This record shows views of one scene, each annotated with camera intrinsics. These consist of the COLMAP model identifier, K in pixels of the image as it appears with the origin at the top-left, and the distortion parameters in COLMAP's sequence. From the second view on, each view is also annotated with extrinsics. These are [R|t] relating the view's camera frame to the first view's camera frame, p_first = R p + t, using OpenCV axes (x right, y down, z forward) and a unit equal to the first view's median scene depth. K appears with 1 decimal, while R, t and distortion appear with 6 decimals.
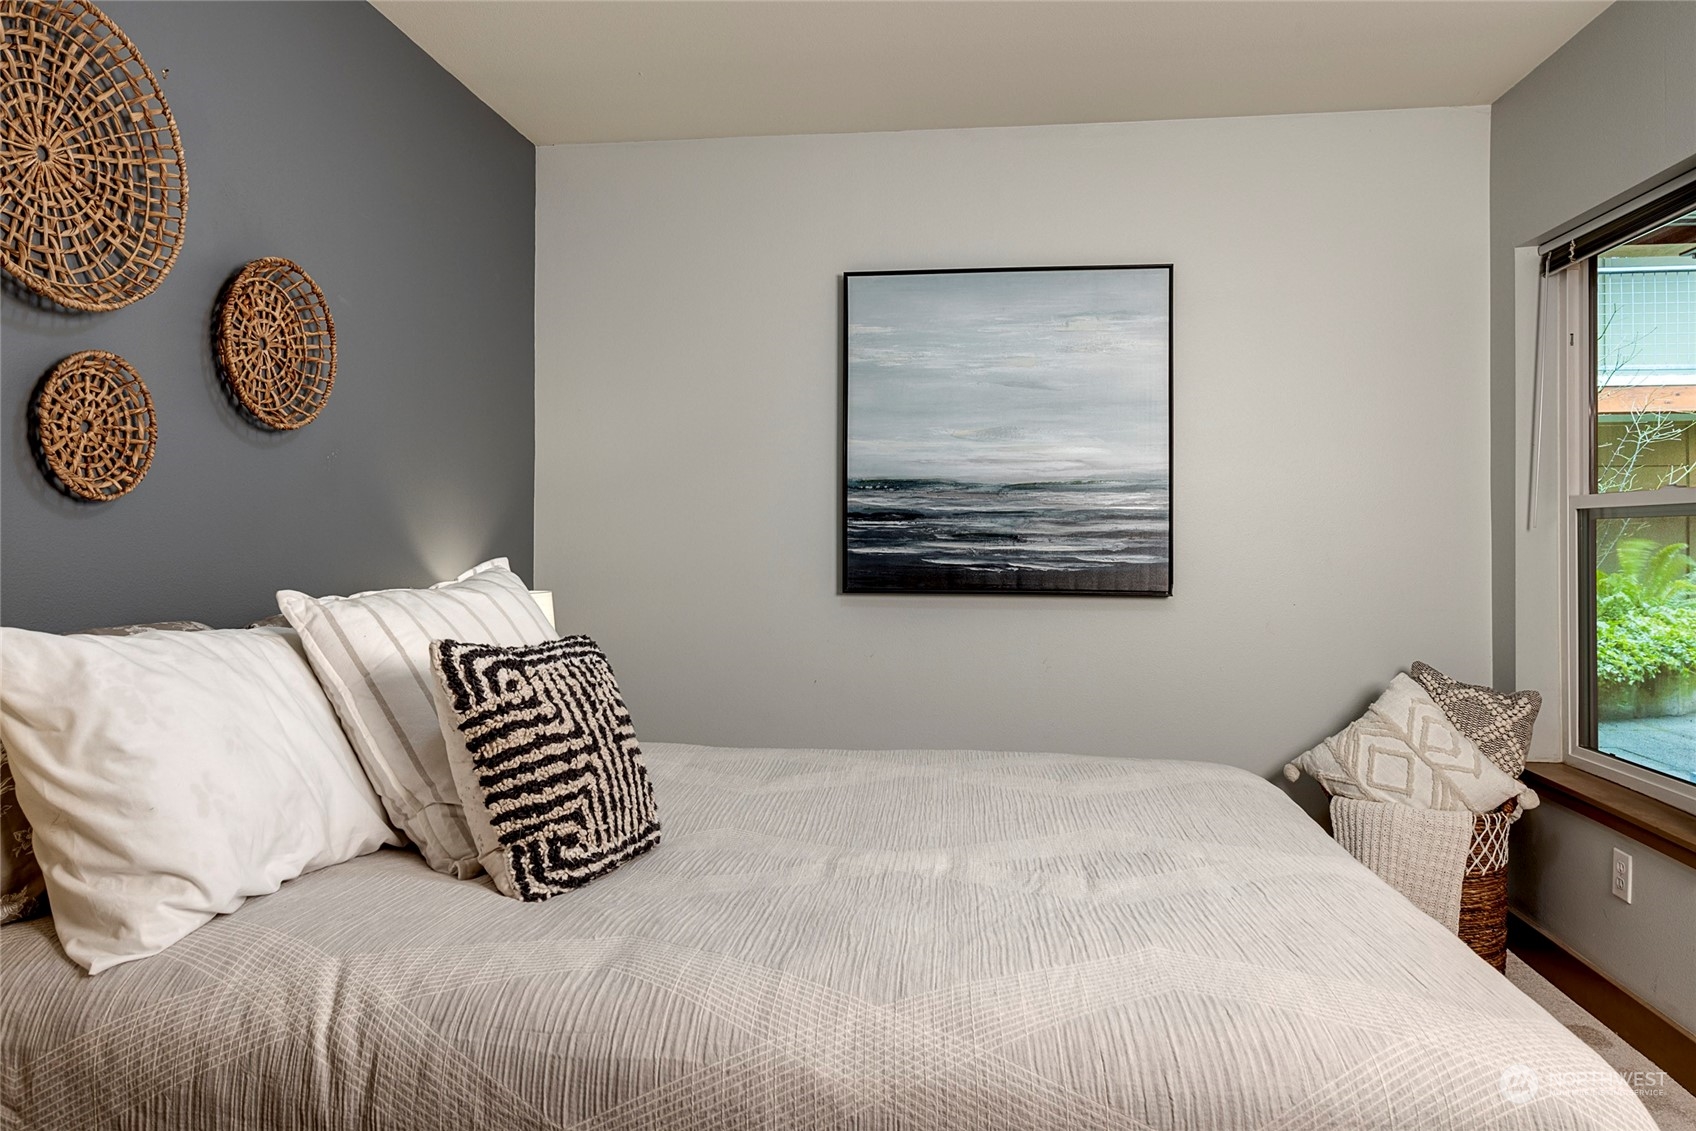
lens RADIAL K [[1098.6, 0, 846.4], [0, 1098.6, 530.6], [0, 0, 1]] dist [-0.001853, -0.003651]
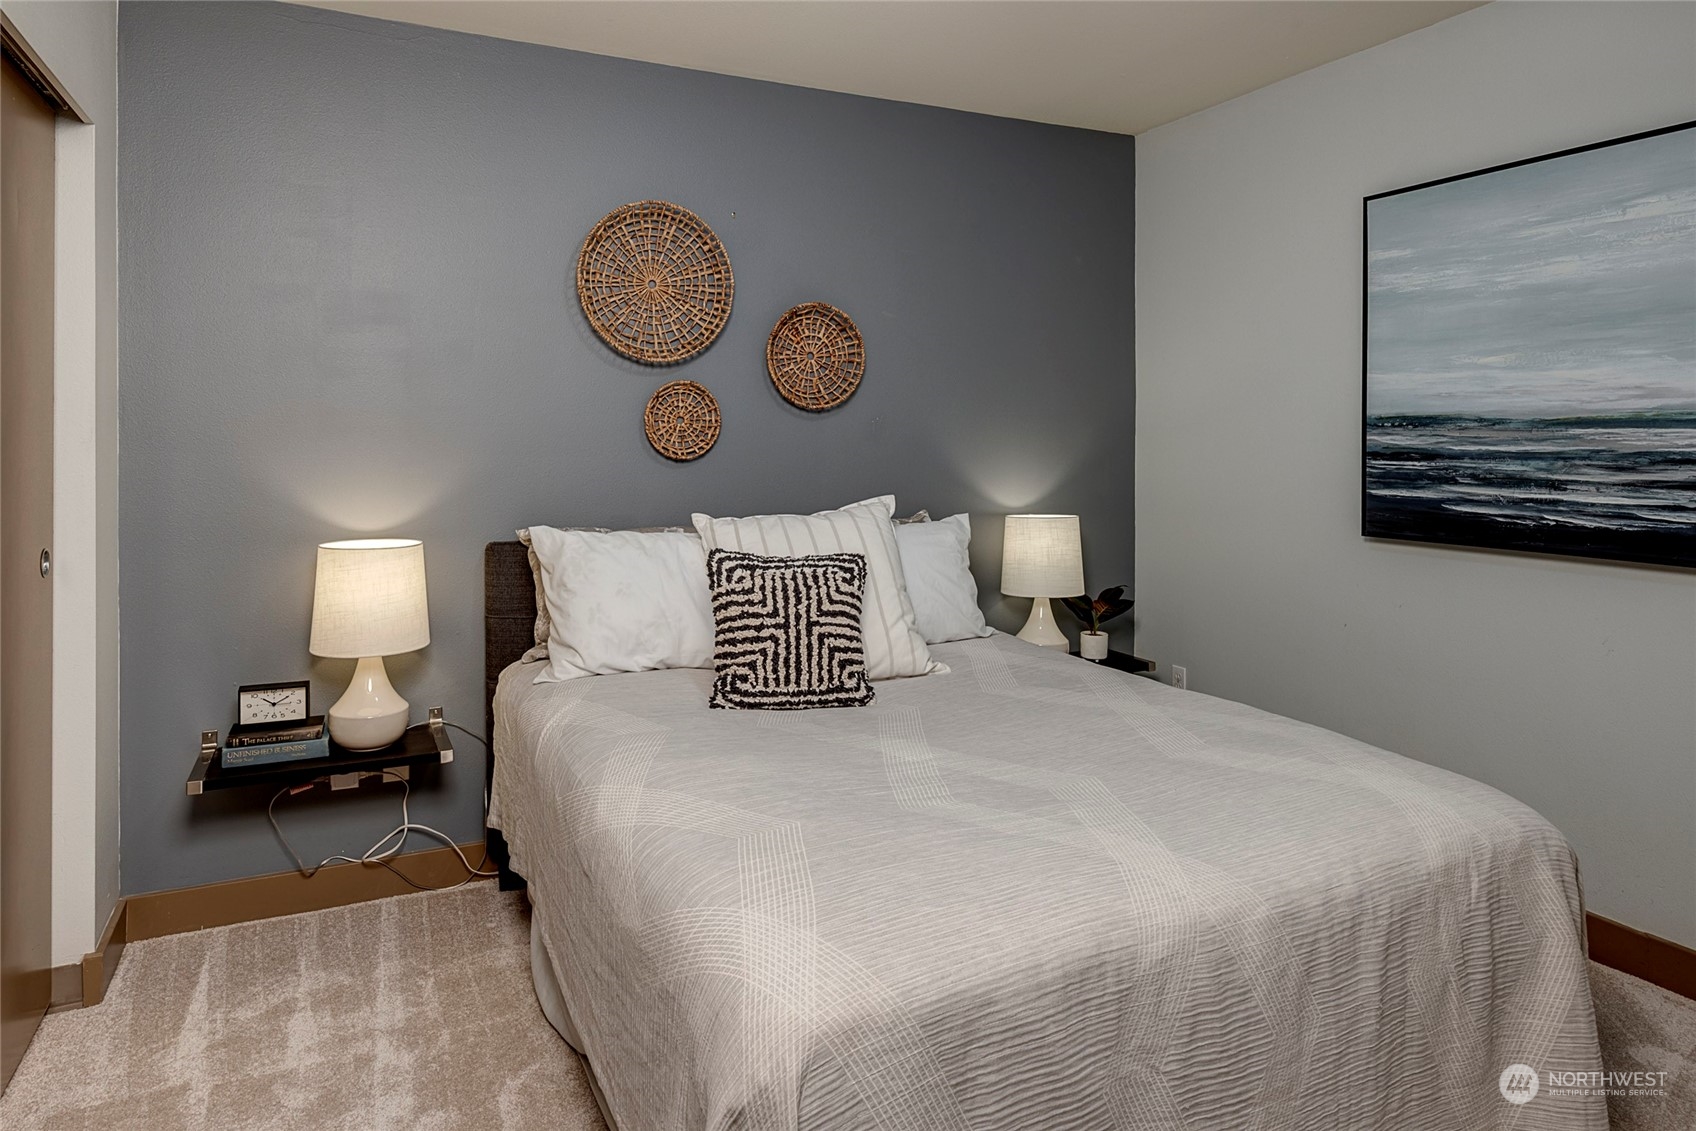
lens RADIAL K [[1053.3, 0, 848.0], [0, 1053.3, 439.8], [0, 0, 1]] dist [-0.000419, 0.000774]
pose [[0.542793, 0.000012, -0.839866, 0.951308], [0.008890, 0.999944, 0.005760, -0.065123], [0.839819, -0.010593, 0.542763, 0.241685]]
